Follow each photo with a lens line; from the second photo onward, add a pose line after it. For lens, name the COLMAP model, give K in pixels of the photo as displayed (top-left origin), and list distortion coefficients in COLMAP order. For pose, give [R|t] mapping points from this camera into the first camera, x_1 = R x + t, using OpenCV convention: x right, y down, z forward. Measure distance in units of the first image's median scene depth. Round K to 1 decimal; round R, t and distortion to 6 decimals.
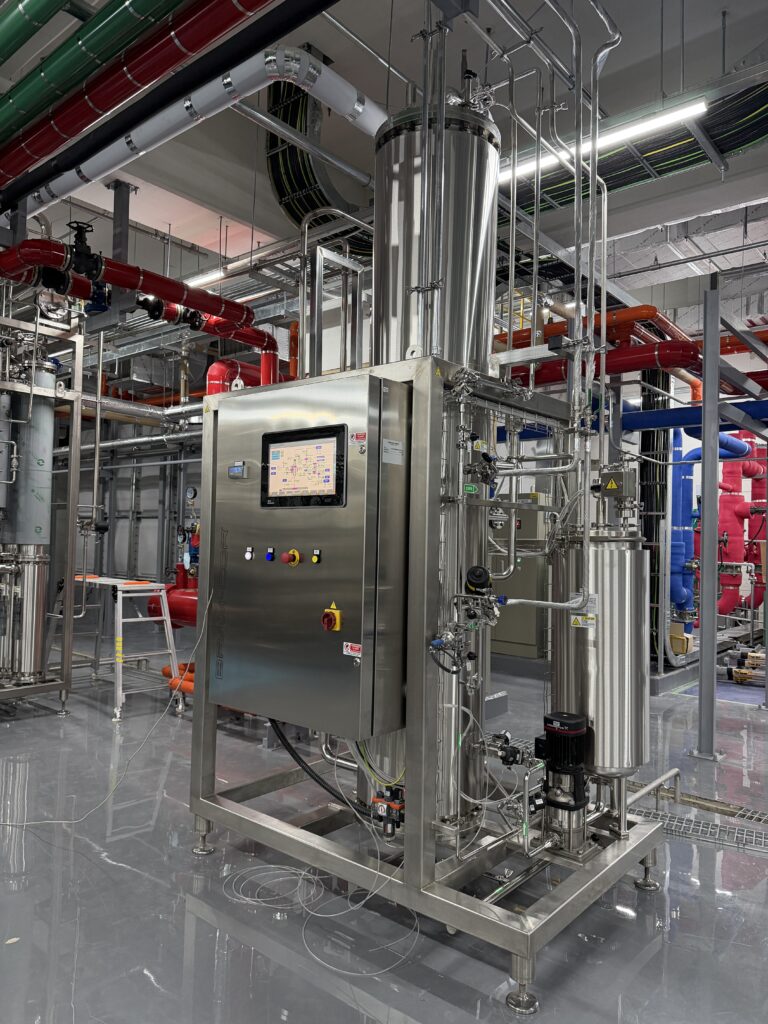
lens RADIAL K [[716.0, 0, 383.0], [0, 716.0, 511.2], [0, 0, 1]] dist [0.024940, -0.043493]
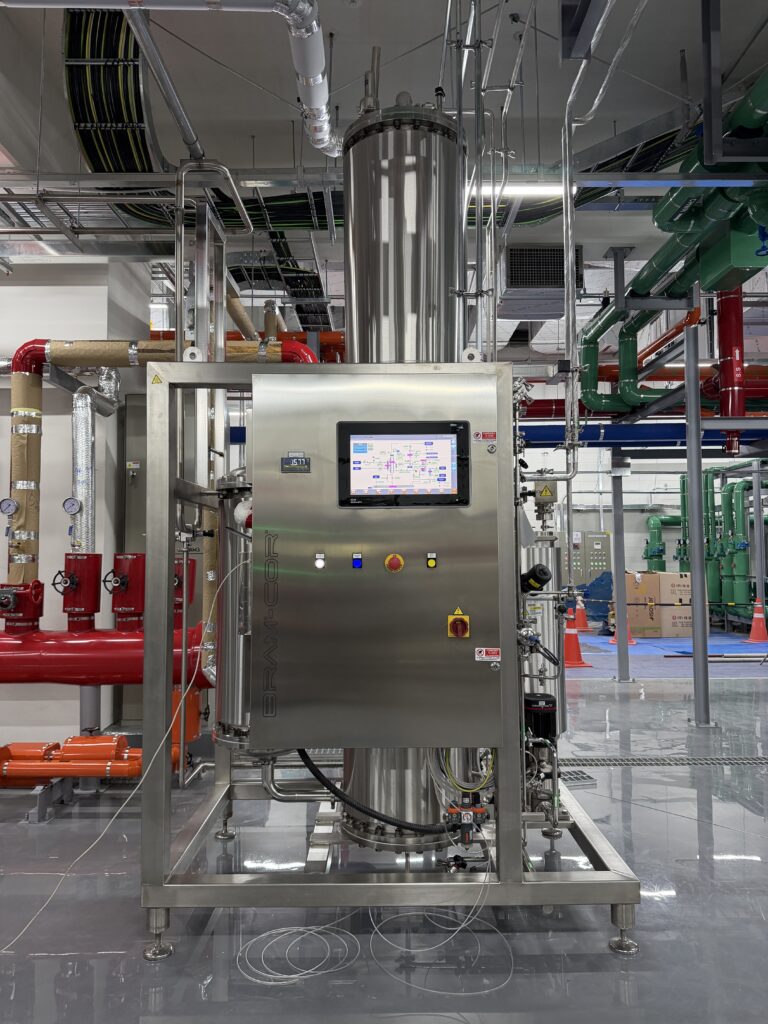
lens RADIAL K [[693.0, 0, 389.4], [0, 693.0, 507.9], [0, 0, 1]] dist [0.000784, -0.002163]
pose [[0.759107, 0.015804, 0.650774, -0.694791], [-0.001118, 0.999735, -0.022975, 0.015431], [-0.650965, 0.016713, 0.758924, 0.341400]]
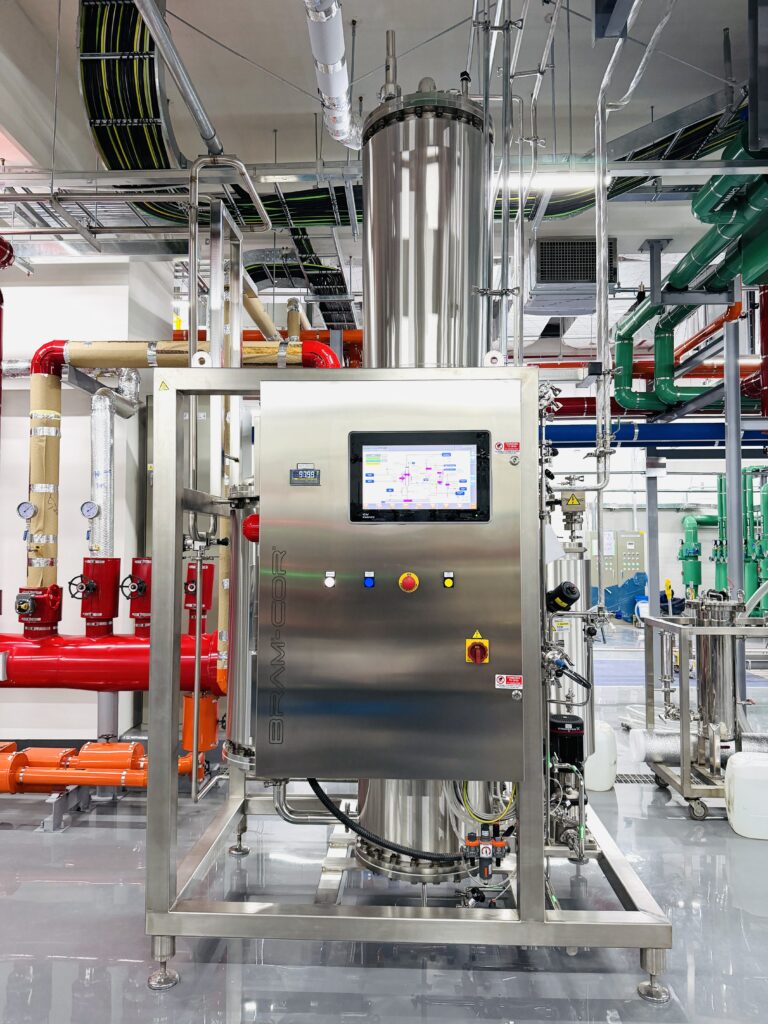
lens RADIAL K [[689.6, 0, 387.2], [0, 689.6, 509.8], [0, 0, 1]] dist [0.003978, -0.009475]
pose [[0.789058, 0.013189, 0.614177, -0.642781], [-0.007642, 0.999903, -0.011655, -0.011154], [-0.614271, 0.004503, 0.789083, 0.373636]]
